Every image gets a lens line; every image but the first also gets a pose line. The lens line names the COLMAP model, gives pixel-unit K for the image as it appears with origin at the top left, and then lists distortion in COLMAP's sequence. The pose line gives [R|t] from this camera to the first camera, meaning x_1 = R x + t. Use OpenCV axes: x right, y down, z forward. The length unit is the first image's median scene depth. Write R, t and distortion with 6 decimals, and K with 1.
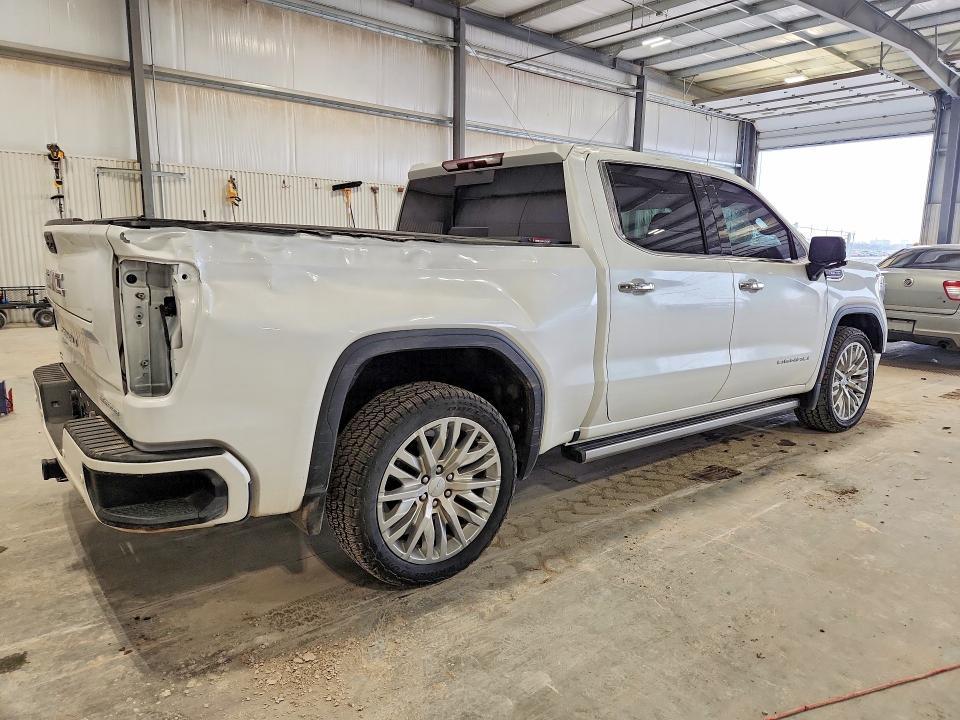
lens RADIAL K [[673.5, 0, 487.3], [0, 673.5, 367.2], [0, 0, 1]] dist [0.008646, -0.006765]
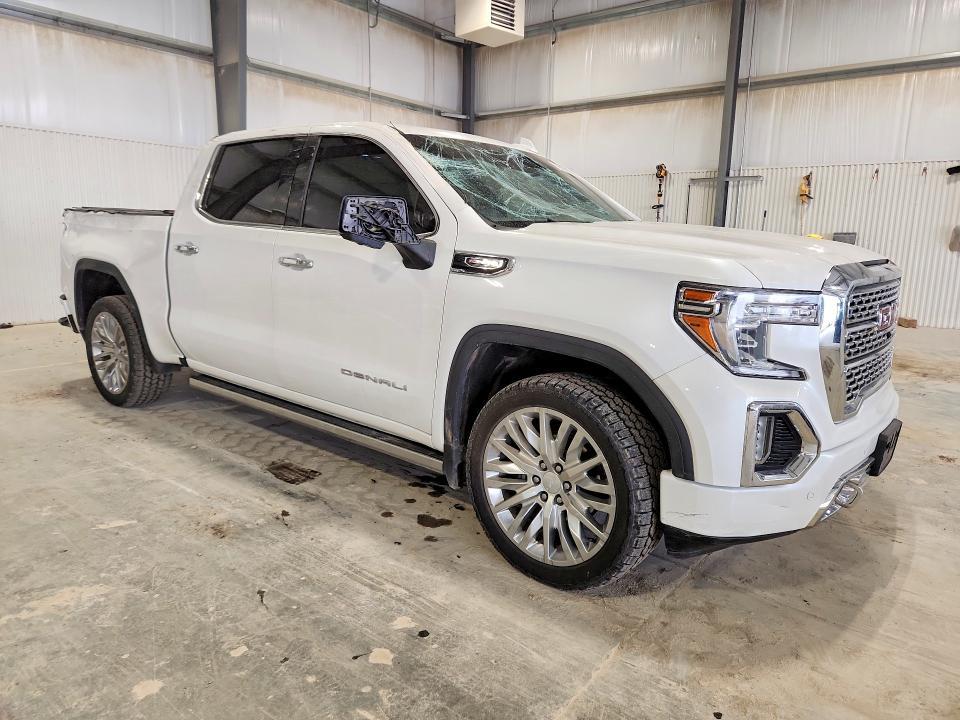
lens RADIAL K [[673.5, 0, 486.4], [0, 673.5, 357.3], [0, 0, 1]] dist [0.008646, -0.006765]
pose [[0.183062, 0.155757, -0.970684, 1.125553], [-0.196008, 0.973329, 0.119216, -0.132752], [0.963364, 0.168438, 0.208709, 0.959115]]
